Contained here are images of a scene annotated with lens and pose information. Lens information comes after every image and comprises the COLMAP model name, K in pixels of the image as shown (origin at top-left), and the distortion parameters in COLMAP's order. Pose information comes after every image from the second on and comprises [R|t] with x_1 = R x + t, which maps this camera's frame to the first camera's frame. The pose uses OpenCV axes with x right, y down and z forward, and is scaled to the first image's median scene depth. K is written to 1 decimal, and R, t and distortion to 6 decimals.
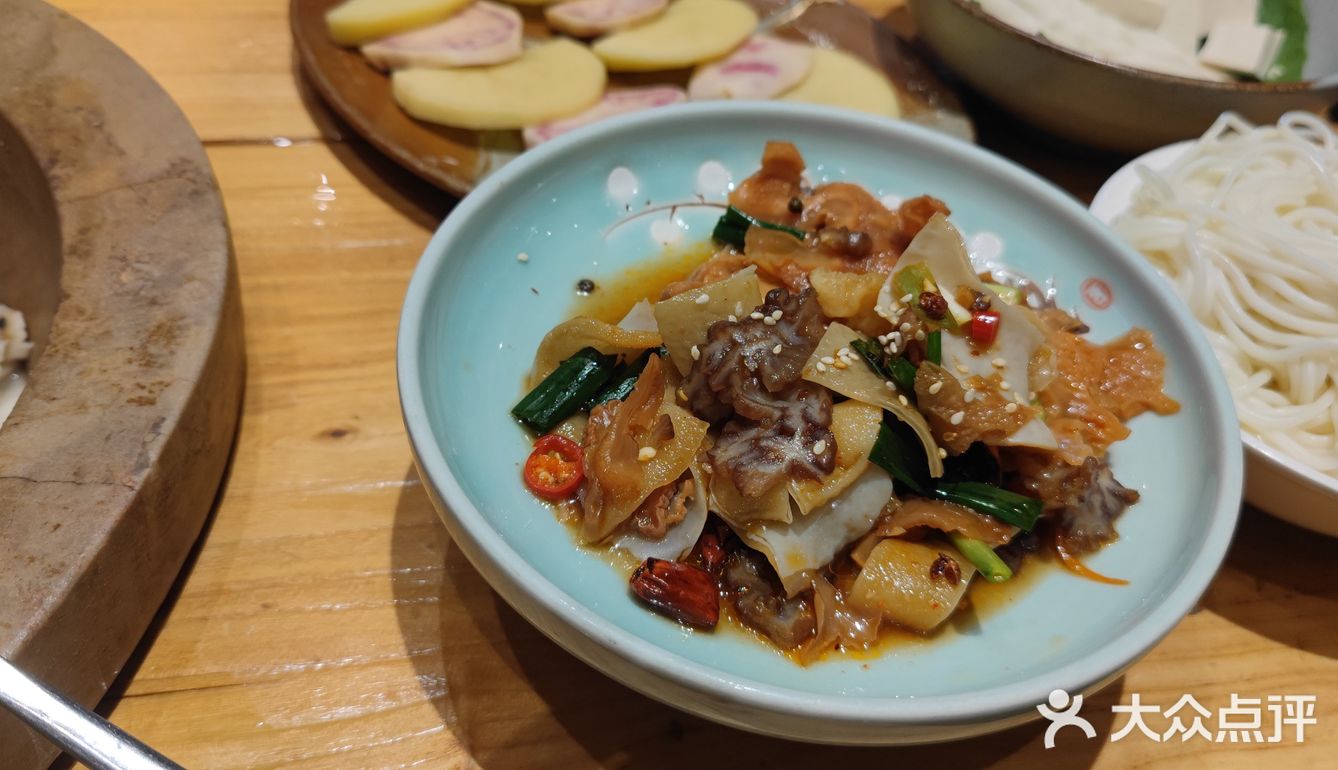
lens RADIAL K [[1204.8, 0, 670.1], [0, 1204.8, 386.2], [0, 0, 1]] dist [0.063497, -0.061780]
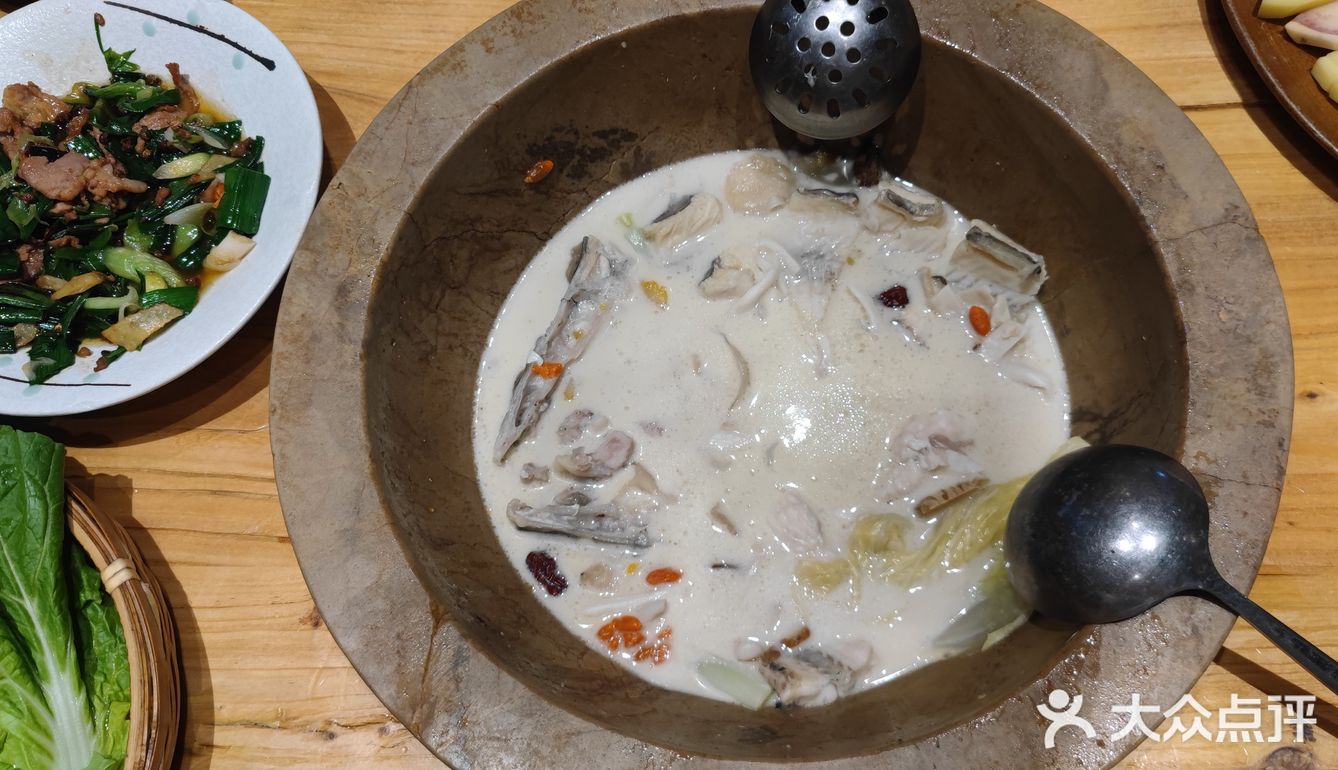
lens RADIAL K [[1204.8, 0, 667.3], [0, 1204.8, 386.6], [0, 0, 1]] dist [0.063497, -0.061780]
pose [[0.970172, 0.110941, -0.215540, -0.779360], [-0.011947, 0.909935, 0.414580, -0.633564], [0.242121, -0.399639, 0.884119, -0.568115]]
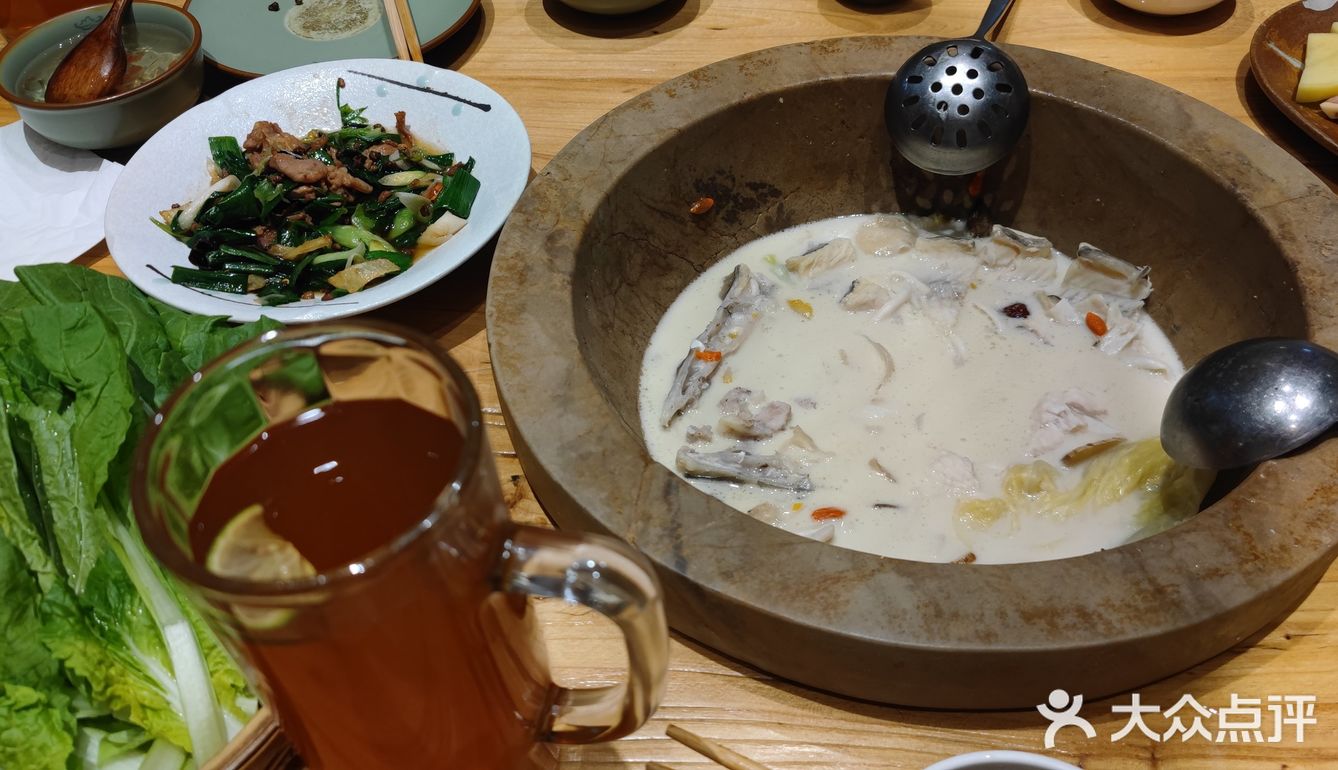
lens RADIAL K [[1204.8, 0, 670.2], [0, 1204.8, 384.9], [0, 0, 1]] dist [0.063497, -0.061780]
pose [[0.974139, 0.055965, -0.218909, -0.972916], [-0.050818, 0.998285, 0.029075, 0.100329], [0.220161, -0.017199, 0.975312, -0.965941]]
